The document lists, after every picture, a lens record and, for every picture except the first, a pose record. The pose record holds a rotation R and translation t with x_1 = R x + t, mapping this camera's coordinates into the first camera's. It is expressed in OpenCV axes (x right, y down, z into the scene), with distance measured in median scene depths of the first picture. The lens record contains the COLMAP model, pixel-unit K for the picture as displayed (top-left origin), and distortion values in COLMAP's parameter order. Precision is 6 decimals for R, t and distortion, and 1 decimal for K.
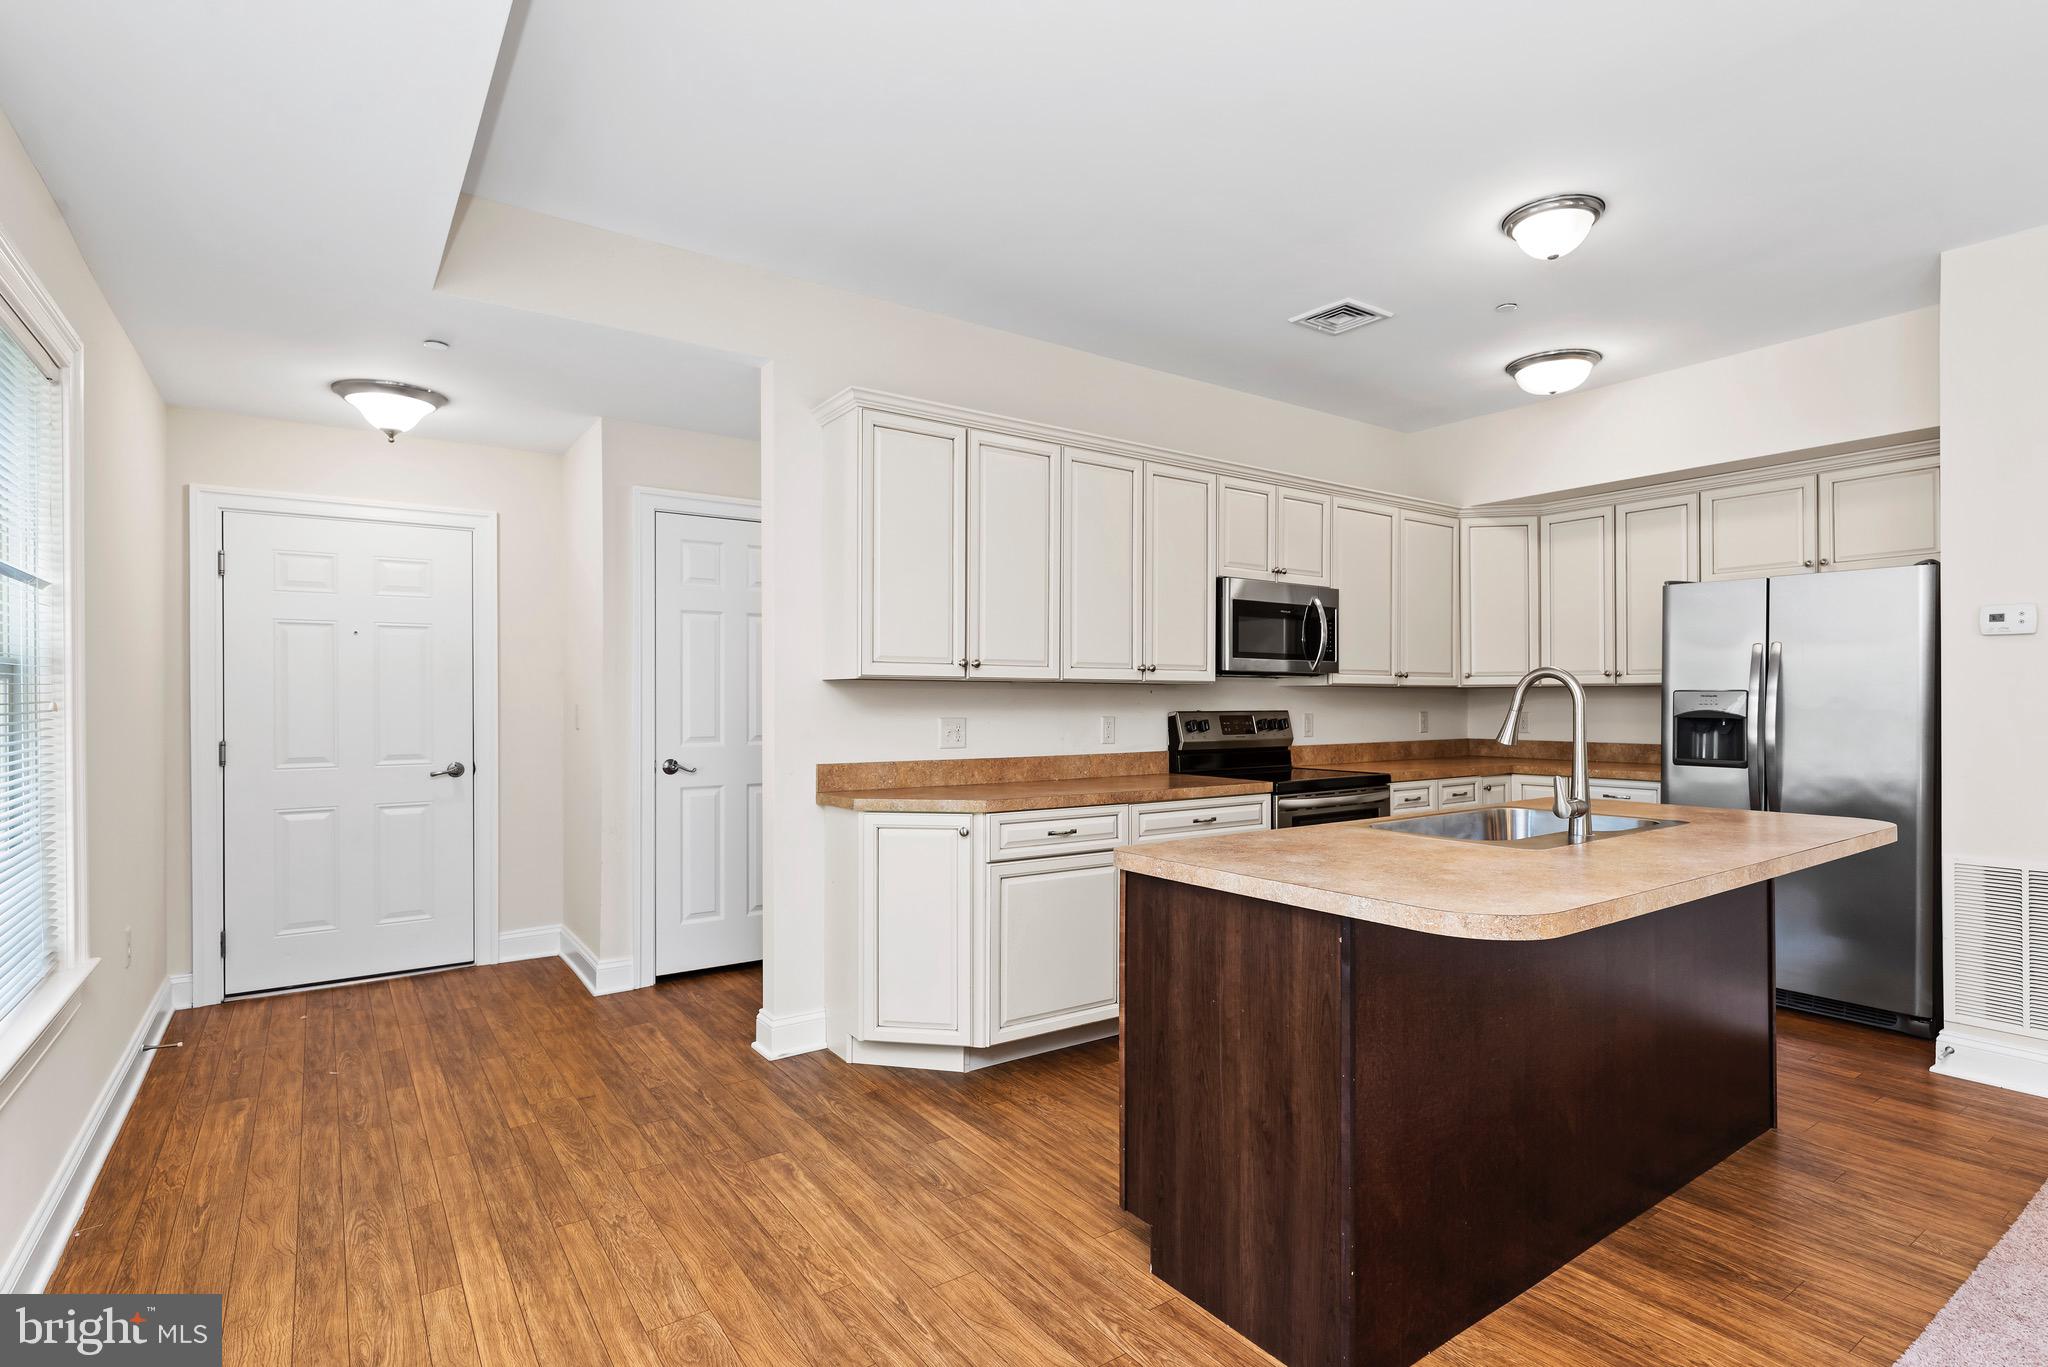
lens RADIAL K [[962.0, 0, 1018.7], [0, 962.0, 696.7], [0, 0, 1]] dist [0.015220, -0.000120]
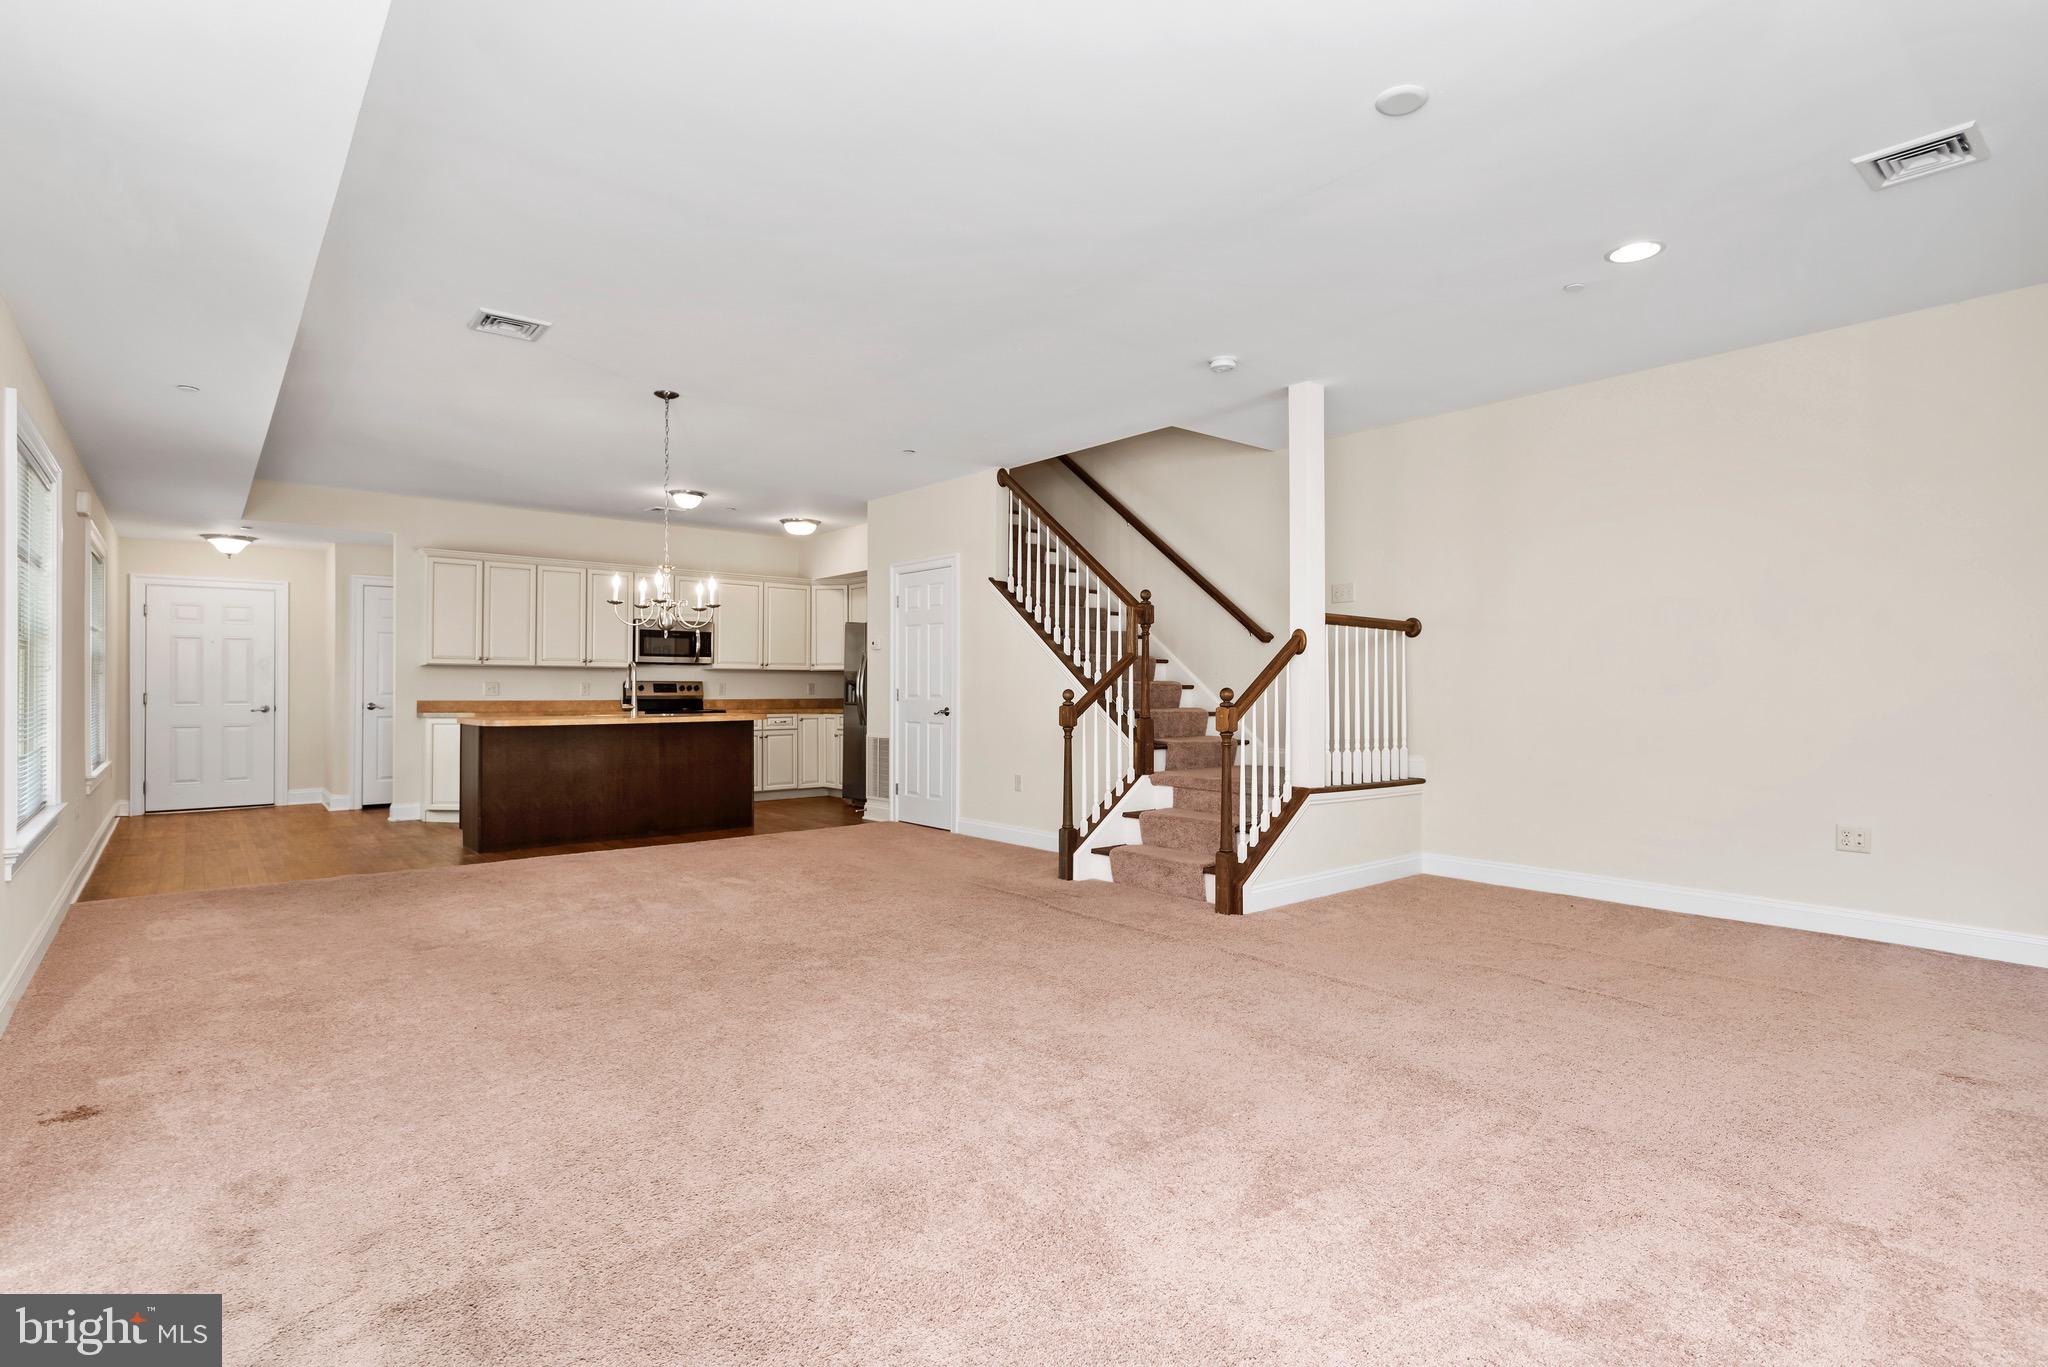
lens RADIAL K [[1021.9, 0, 1049.9], [0, 1021.9, 677.7], [0, 0, 1]] dist [-0.014949, 0.026621]
pose [[0.996941, 0.002330, 0.078123, 0.958817], [-0.001539, 0.999947, -0.010178, 0.030877], [-0.078142, 0.010027, 0.996892, -1.364315]]
